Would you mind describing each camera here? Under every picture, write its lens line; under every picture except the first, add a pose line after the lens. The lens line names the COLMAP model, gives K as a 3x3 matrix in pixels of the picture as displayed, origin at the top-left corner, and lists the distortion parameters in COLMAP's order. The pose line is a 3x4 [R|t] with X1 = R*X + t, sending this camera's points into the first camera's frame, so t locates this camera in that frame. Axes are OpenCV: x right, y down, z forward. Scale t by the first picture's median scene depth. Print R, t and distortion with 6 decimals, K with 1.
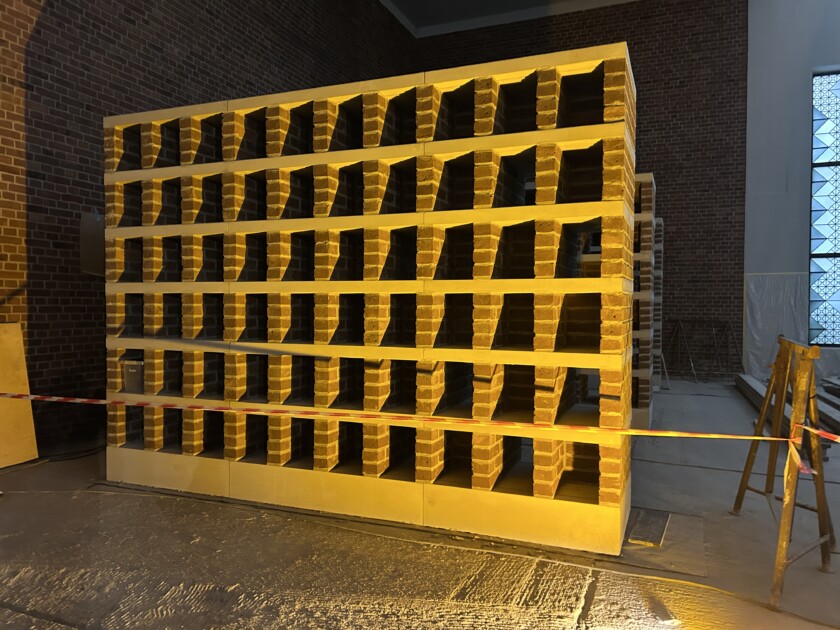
lens RADIAL K [[634.9, 0, 417.2], [0, 634.9, 314.5], [0, 0, 1]] dist [0.059569, -0.056384]
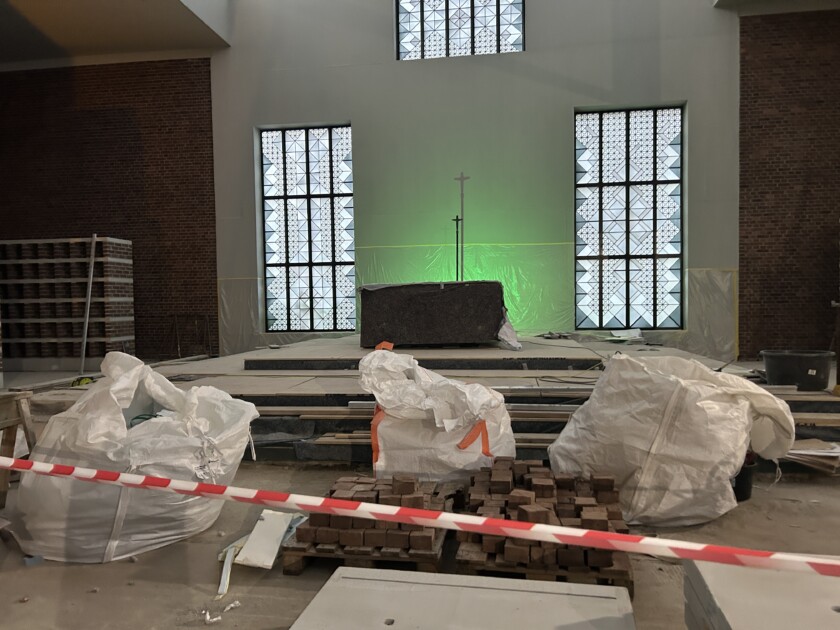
lens RADIAL K [[634.9, 0, 422.0], [0, 634.9, 317.9], [0, 0, 1]] dist [0.059569, -0.056384]
pose [[0.971981, -0.027009, 0.233501, 1.538211], [0.025113, 0.999623, 0.011091, 0.032397], [-0.233713, -0.004916, 0.972293, -0.942988]]
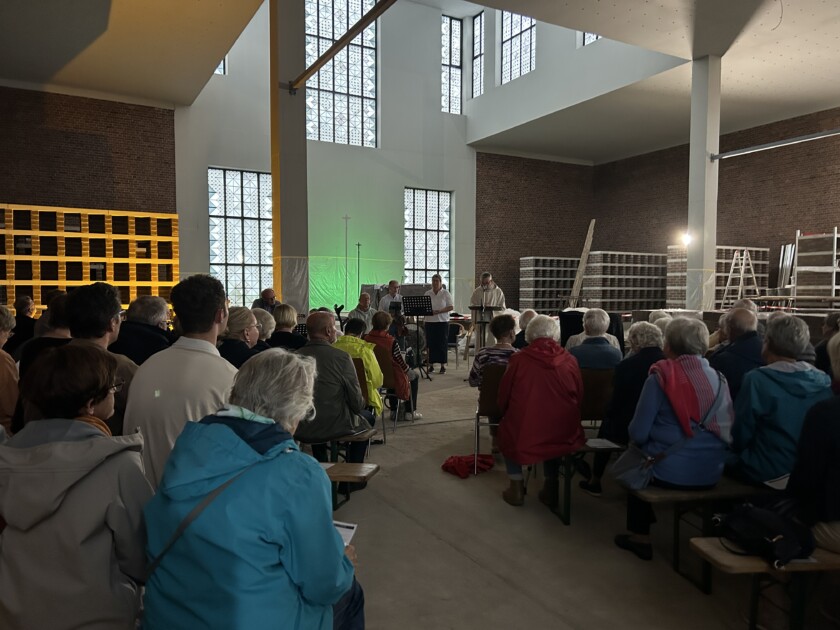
lens RADIAL K [[634.9, 0, 421.2], [0, 634.9, 320.1], [0, 0, 1]] dist [0.059569, -0.056384]
pose [[0.624750, -0.038757, 0.779862, -1.181725], [0.013587, 0.999156, 0.038770, 0.023715], [-0.780706, -0.013626, 0.624749, -1.653359]]
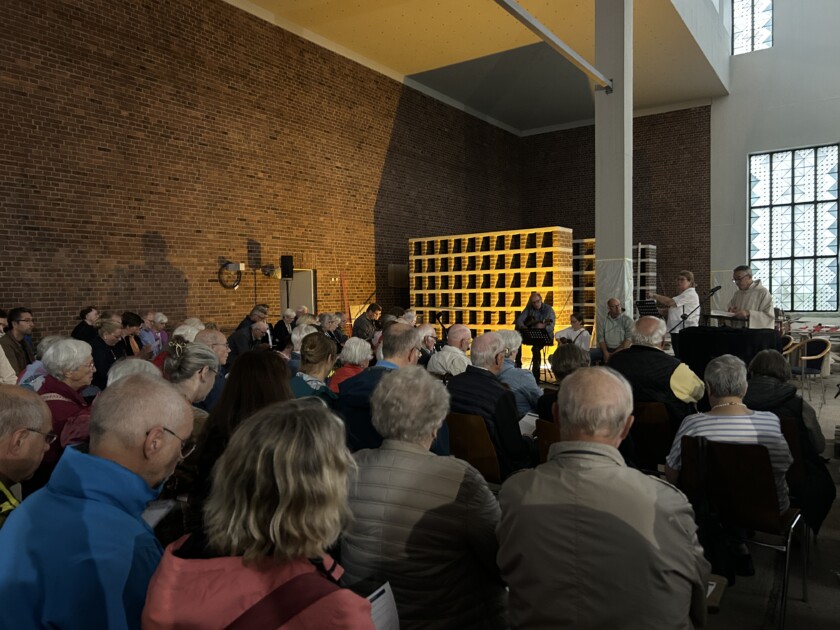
lens RADIAL K [[634.9, 0, 412.8], [0, 634.9, 320.3], [0, 0, 1]] dist [0.059569, -0.056384]
pose [[0.977100, -0.015464, -0.212218, 0.212713], [0.021376, 0.999444, 0.025594, 0.020033], [0.211704, -0.029544, 0.976887, -2.241624]]
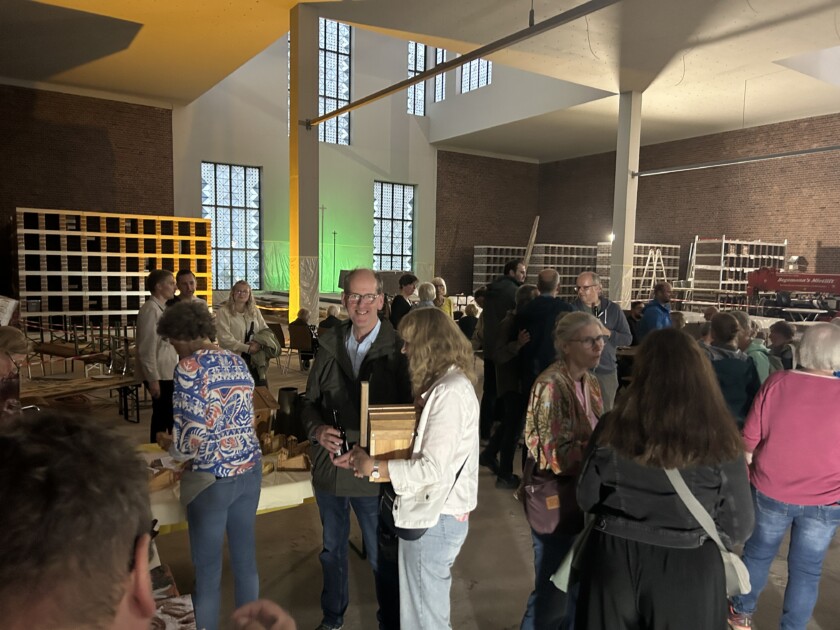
lens RADIAL K [[634.9, 0, 419.4], [0, 634.9, 322.1], [0, 0, 1]] dist [0.059569, -0.056384]
pose [[0.560022, -0.067983, 0.825683, -1.872131], [-0.005193, 0.996320, 0.085554, -0.079101], [-0.828461, -0.052200, 0.557609, -1.964114]]
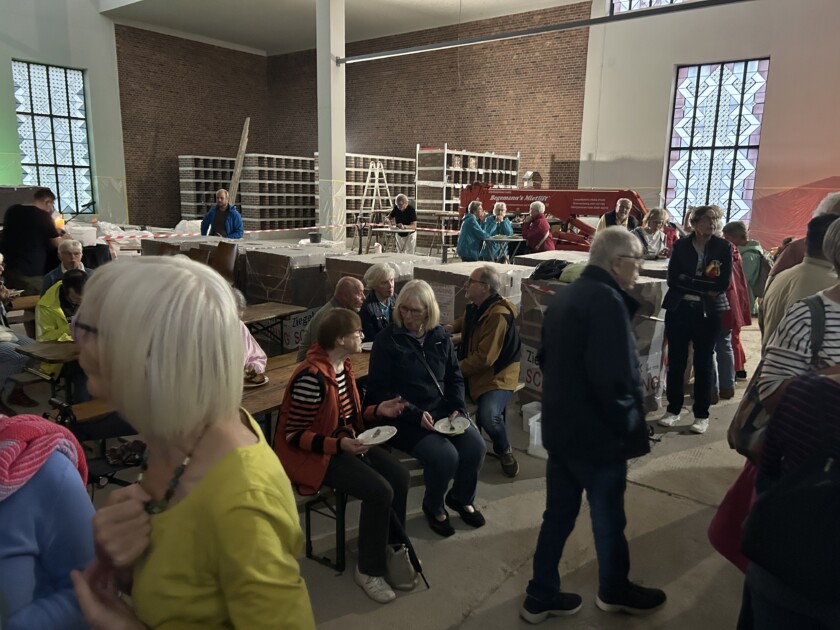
lens RADIAL K [[634.9, 0, 424.9], [0, 634.9, 309.4], [0, 0, 1]] dist [0.059569, -0.056384]
pose [[0.275454, -0.179007, 0.944501, -0.671011], [-0.003809, 0.982299, 0.187282, -0.062234], [-0.961307, -0.055185, 0.269896, -2.114731]]
